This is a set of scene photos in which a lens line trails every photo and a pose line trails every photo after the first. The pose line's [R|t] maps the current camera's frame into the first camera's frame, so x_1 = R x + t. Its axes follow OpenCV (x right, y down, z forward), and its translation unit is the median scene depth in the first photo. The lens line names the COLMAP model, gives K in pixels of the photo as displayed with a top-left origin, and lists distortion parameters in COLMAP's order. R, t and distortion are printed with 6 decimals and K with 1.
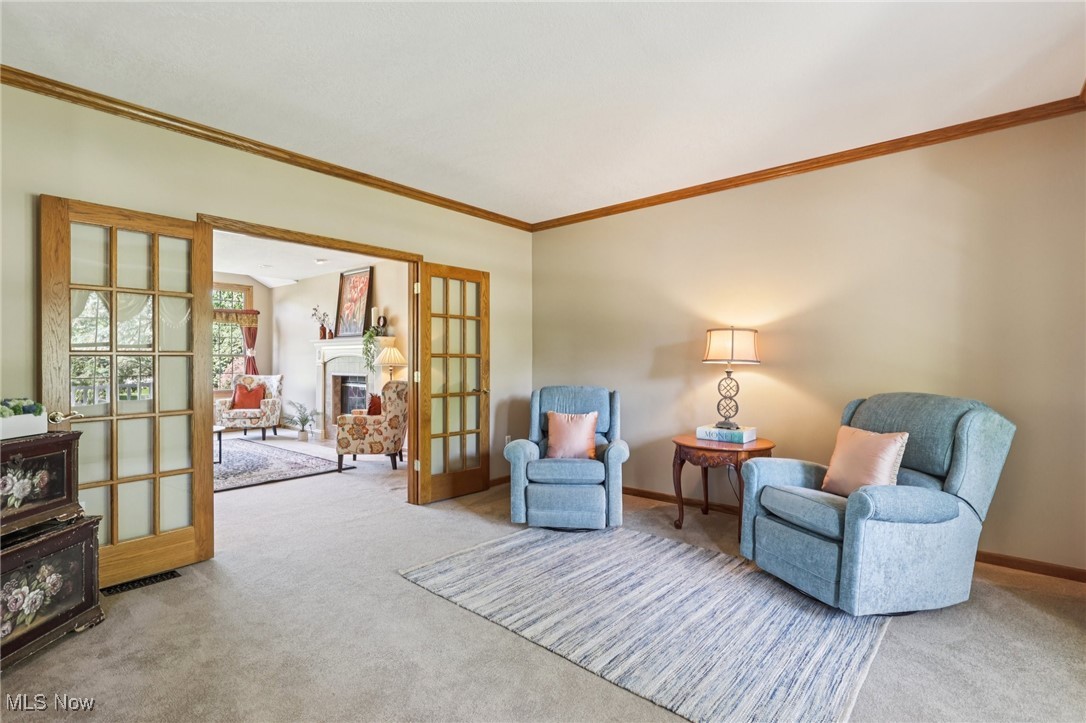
lens RADIAL K [[510.5, 0, 538.3], [0, 510.5, 361.8], [0, 0, 1]] dist [-0.003402, 0.000289]
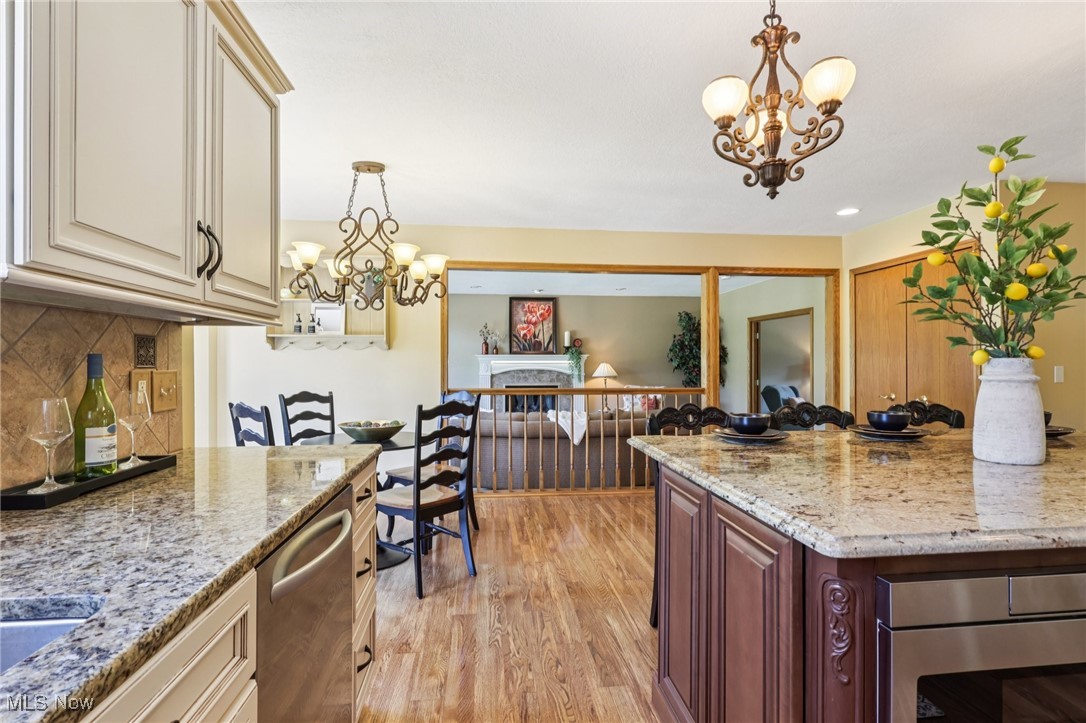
lens RADIAL K [[510.5, 0, 537.7], [0, 510.5, 362.4], [0, 0, 1]] dist [-0.003402, 0.000289]
pose [[0.681643, 0.000473, 0.731684, -2.911046], [0.002348, 0.999993, -0.002835, -0.056402], [-0.731681, 0.003651, 0.681638, 0.407338]]
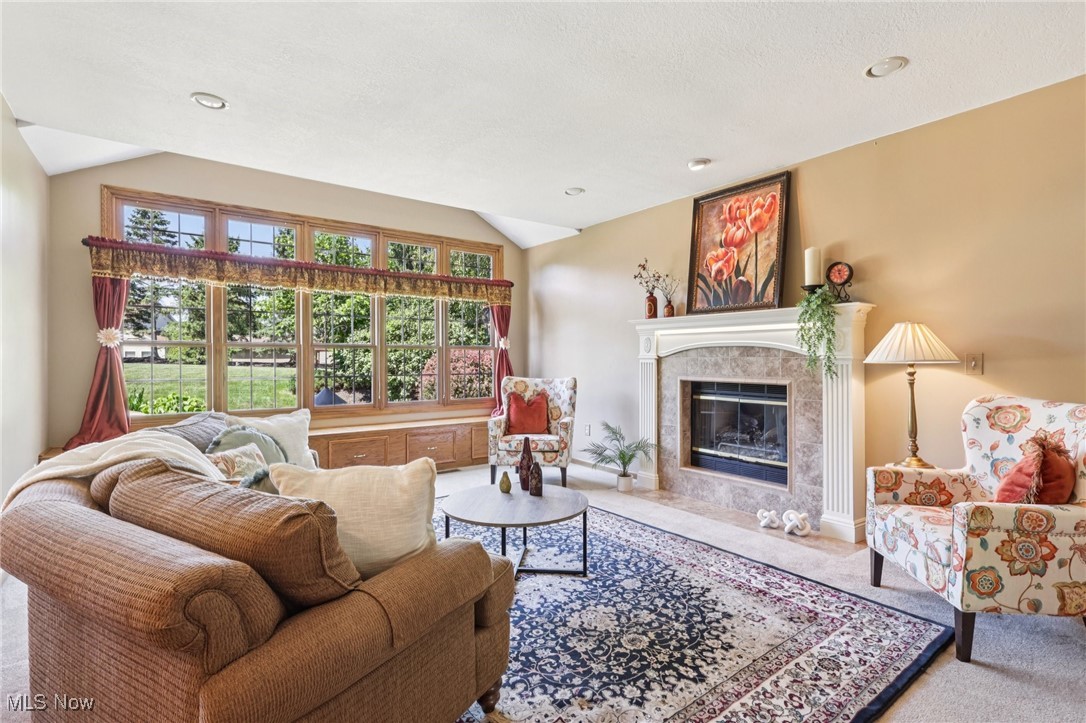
lens RADIAL K [[510.5, 0, 545.6], [0, 510.5, 360.3], [0, 0, 1]] dist [-0.003402, 0.000289]
pose [[0.975965, 0.000029, -0.217929, -1.040072], [0.001143, 0.999986, 0.005252, 0.003234], [0.217926, -0.005375, 0.975951, 1.010154]]
